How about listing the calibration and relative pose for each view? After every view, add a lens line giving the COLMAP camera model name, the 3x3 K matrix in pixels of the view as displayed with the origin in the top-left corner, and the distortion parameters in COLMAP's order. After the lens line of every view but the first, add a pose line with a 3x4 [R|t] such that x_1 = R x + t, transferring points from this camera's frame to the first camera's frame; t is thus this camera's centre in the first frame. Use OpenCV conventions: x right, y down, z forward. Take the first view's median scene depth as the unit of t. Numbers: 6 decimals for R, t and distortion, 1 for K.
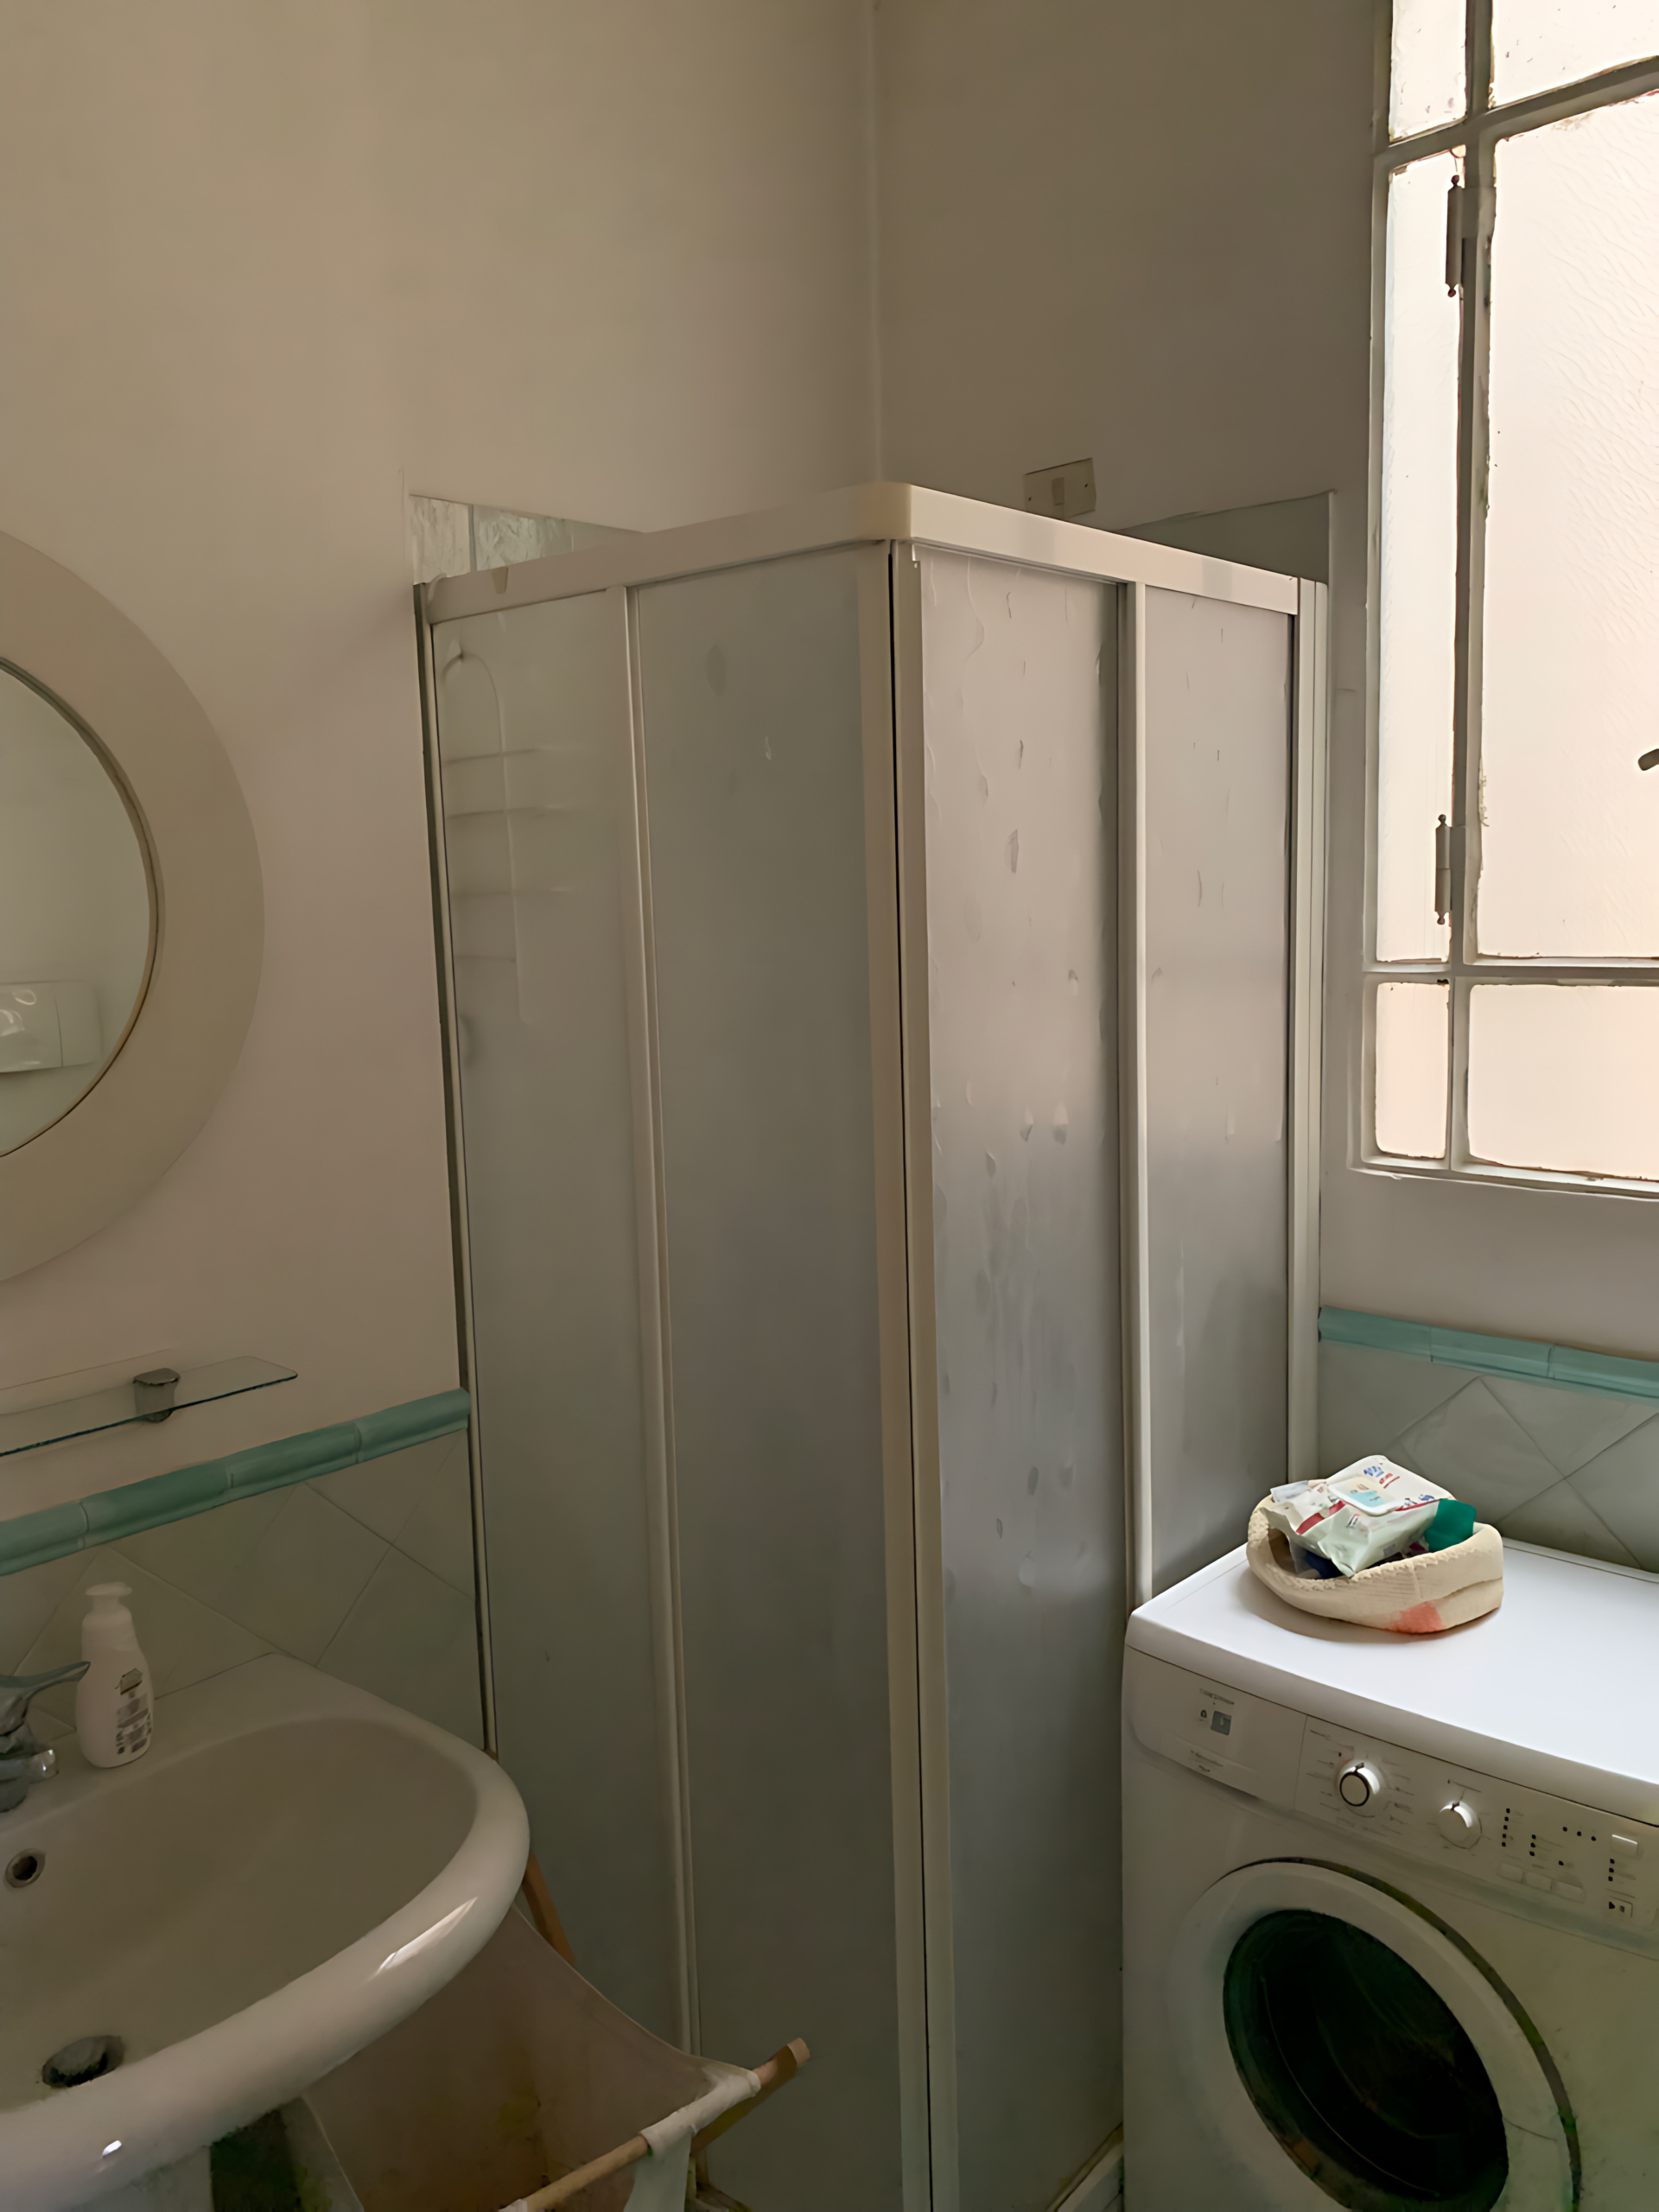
lens RADIAL K [[1691.2, 0, 844.9], [0, 1691.2, 1098.1], [0, 0, 1]] dist [0.021770, -0.035513]
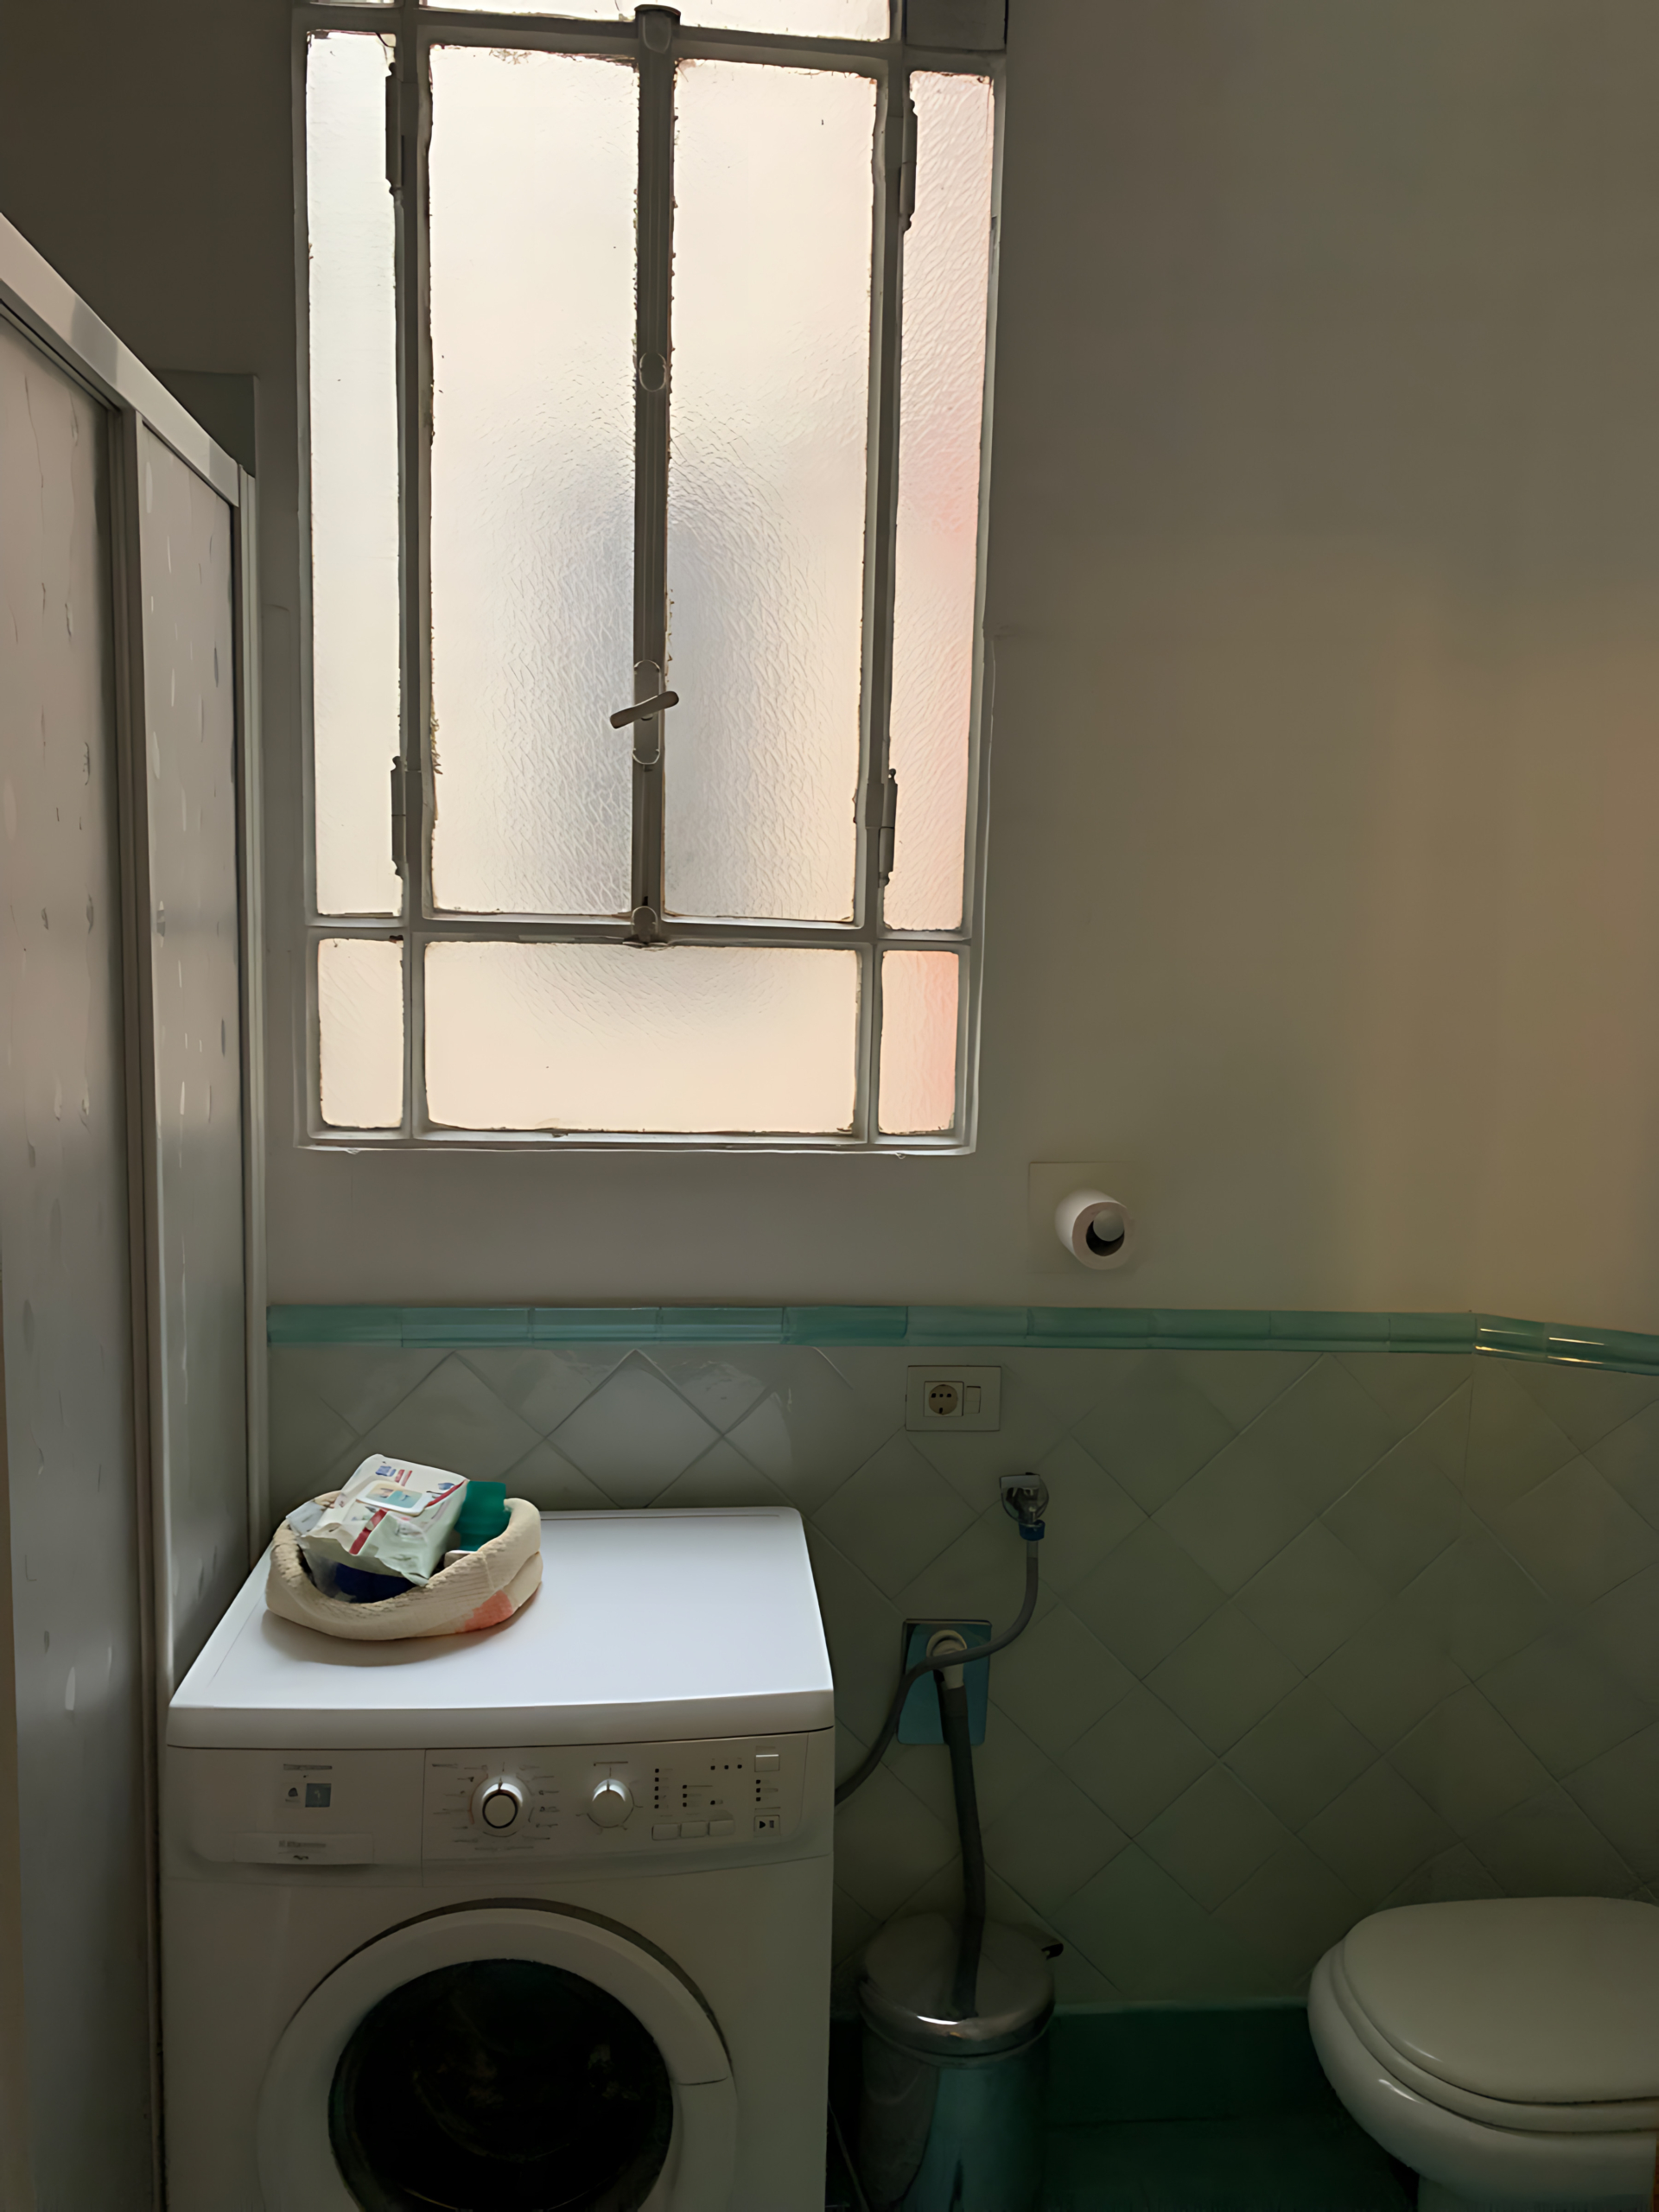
lens RADIAL K [[1691.2, 0, 833.1], [0, 1691.2, 1114.8], [0, 0, 1]] dist [0.021770, -0.035513]
pose [[0.661192, -0.054002, 0.748271, -0.201032], [0.051452, 0.998322, 0.026583, 0.017179], [-0.748451, 0.020924, 0.662860, 0.212517]]
